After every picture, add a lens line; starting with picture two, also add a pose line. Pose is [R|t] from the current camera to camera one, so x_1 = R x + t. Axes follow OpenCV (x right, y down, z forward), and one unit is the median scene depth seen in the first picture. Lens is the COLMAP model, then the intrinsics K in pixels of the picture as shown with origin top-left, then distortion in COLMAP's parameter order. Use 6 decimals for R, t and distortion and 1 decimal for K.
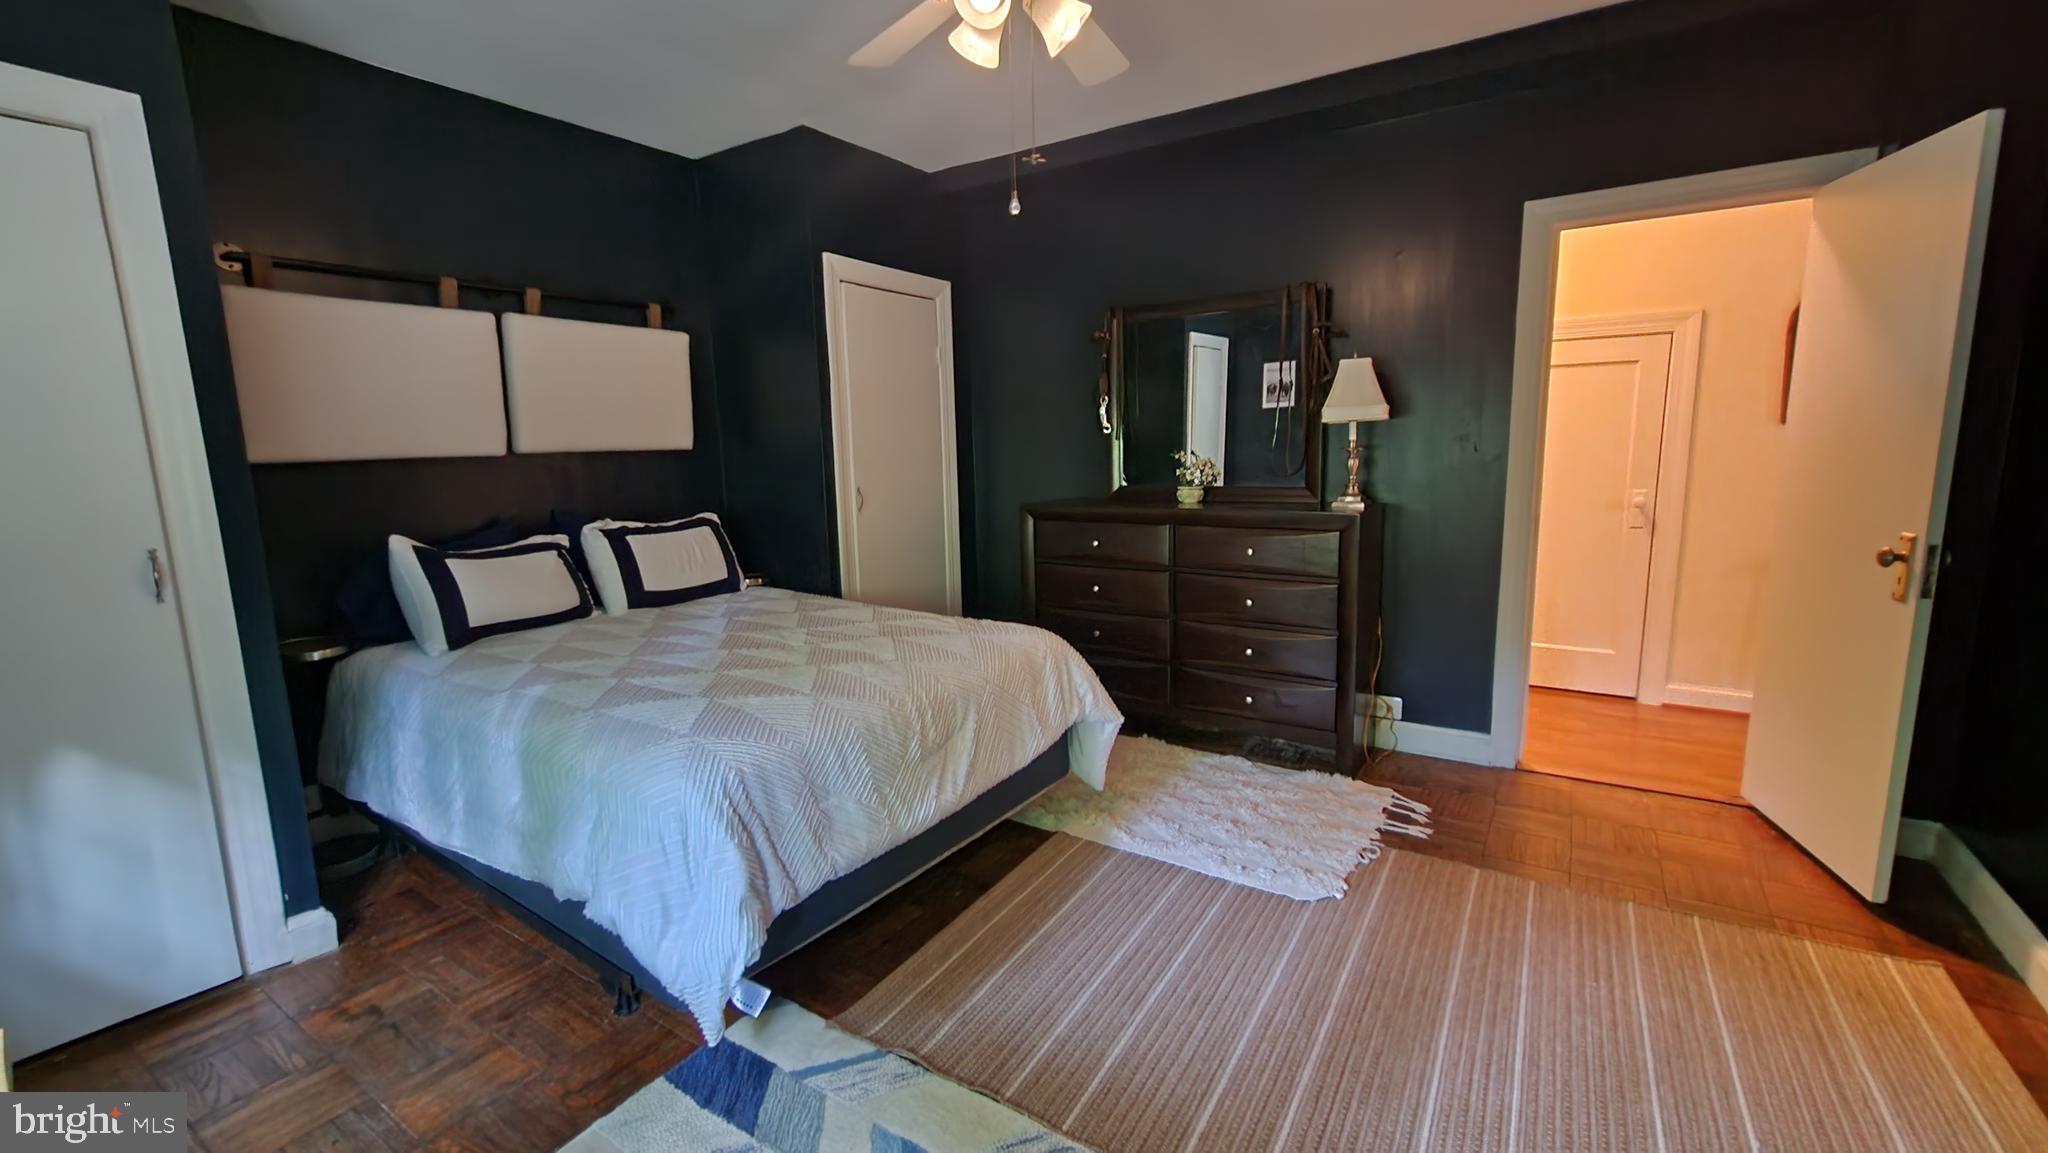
lens RADIAL K [[857.7, 0, 1024.0], [0, 857.7, 576.5], [0, 0, 1]] dist [-0.000179, 0.000013]
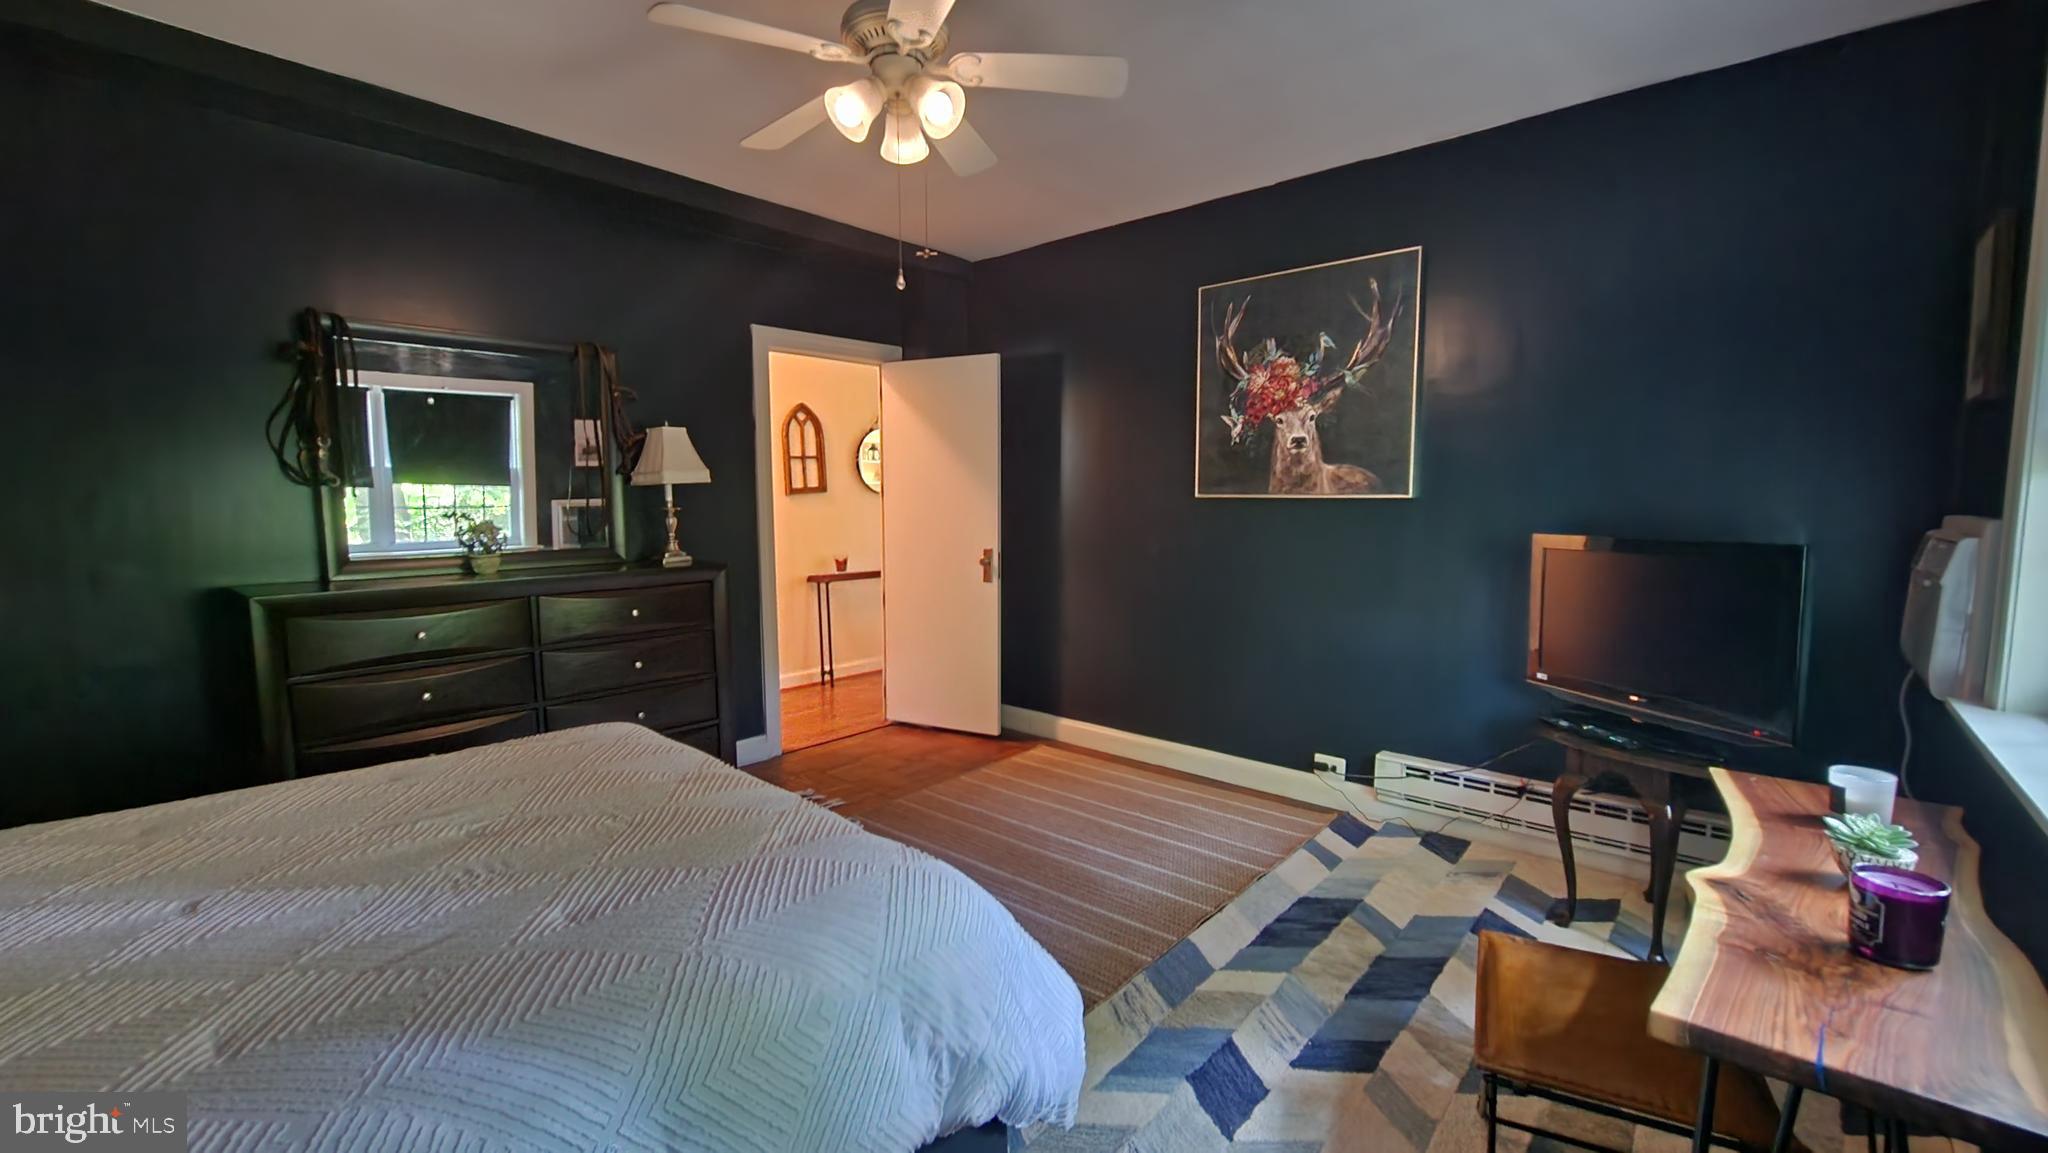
lens RADIAL K [[821.6, 0, 1024.0], [0, 821.6, 576.5], [0, 0, 1]] dist [-0.001650, -0.000029]
pose [[0.154265, -0.078275, 0.984924, -0.634998], [0.152603, 0.986783, 0.054521, -0.057492], [-0.976173, 0.141892, 0.164171, 0.442471]]
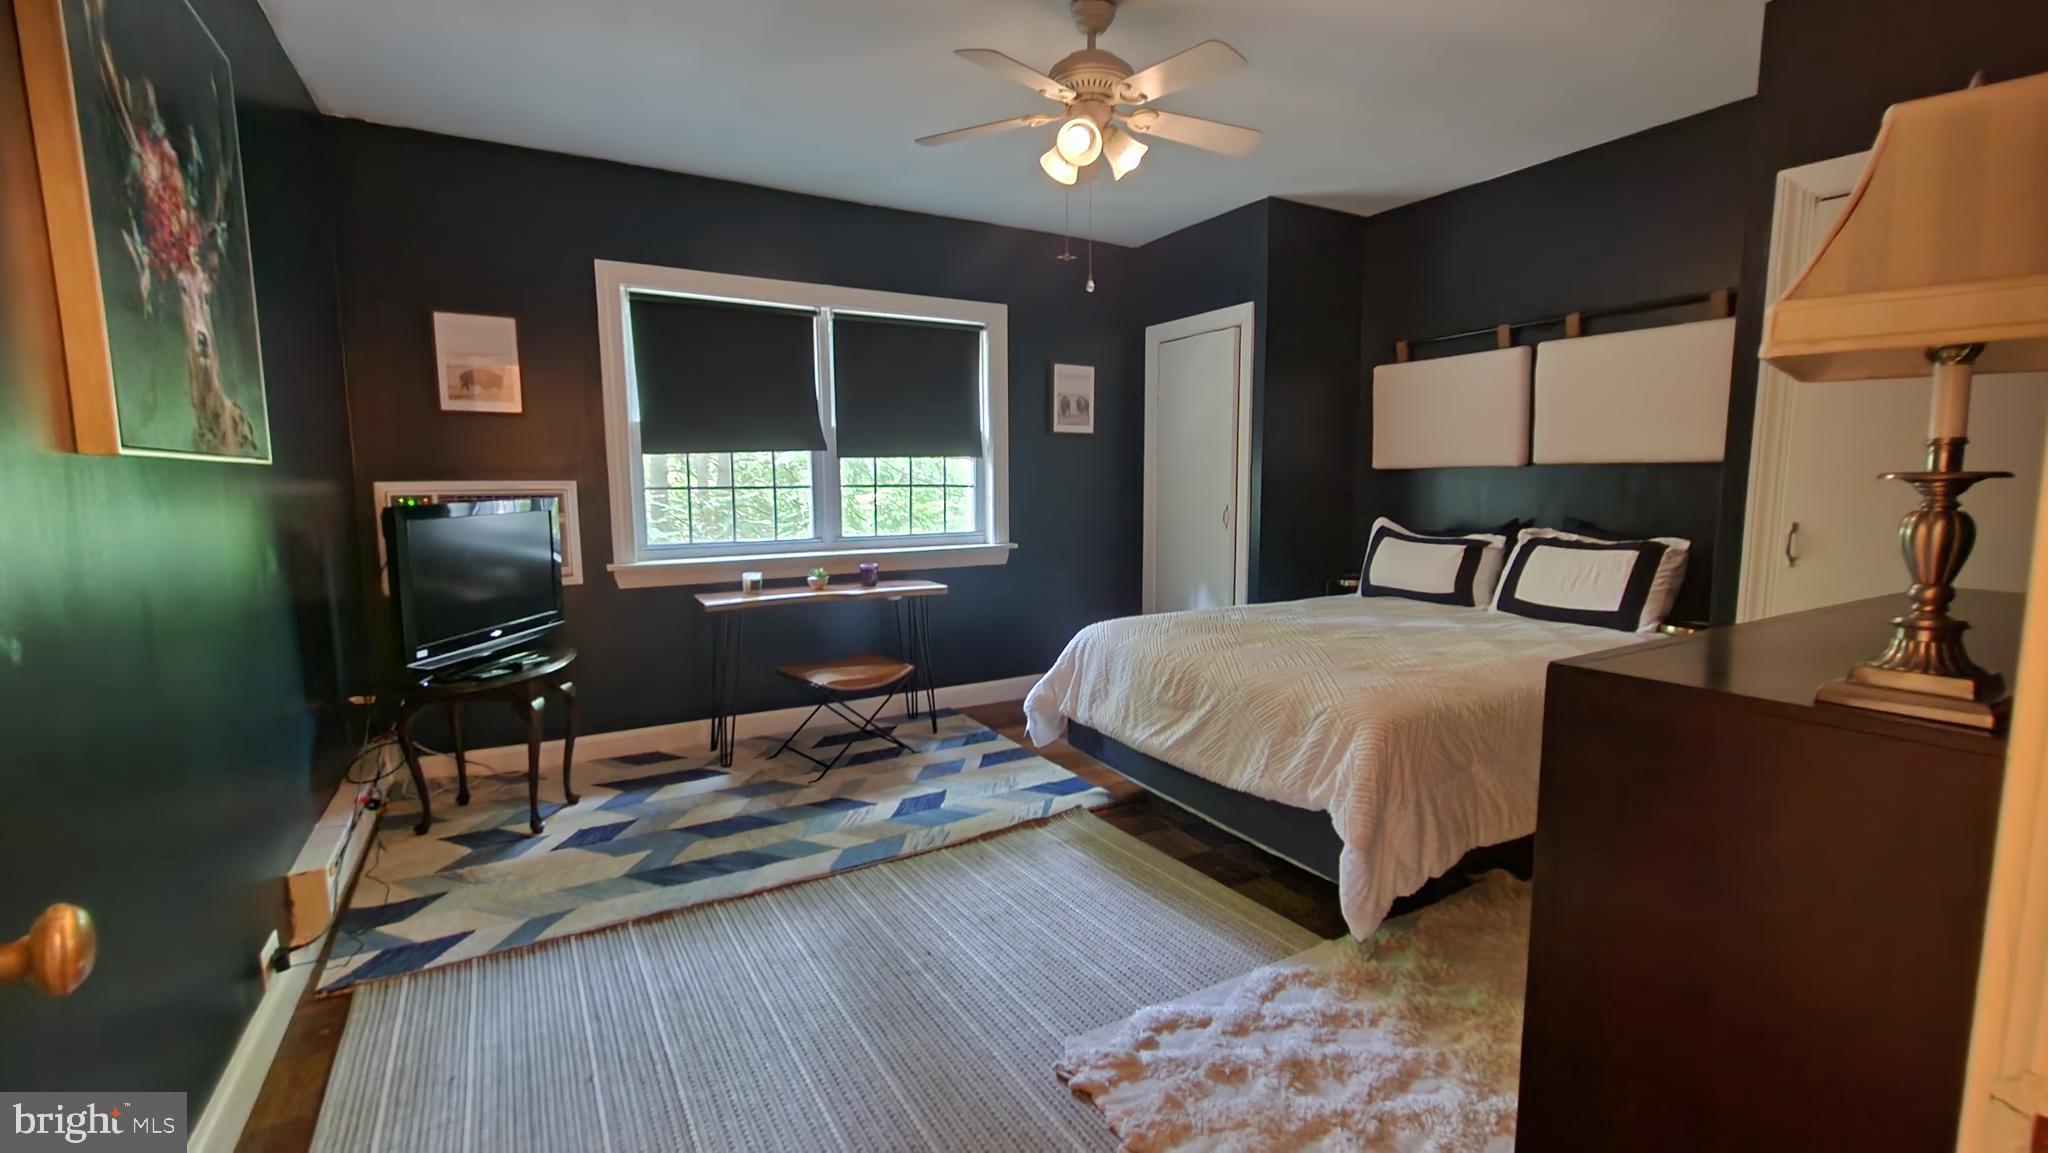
lens RADIAL K [[857.7, 0, 1024.0], [0, 857.7, 576.5], [0, 0, 1]] dist [-0.000179, 0.000013]
pose [[-0.464049, 0.122975, -0.877232, 0.782155], [-0.124126, 0.971518, 0.201854, -0.150999], [0.877069, 0.202557, -0.435568, 0.970339]]
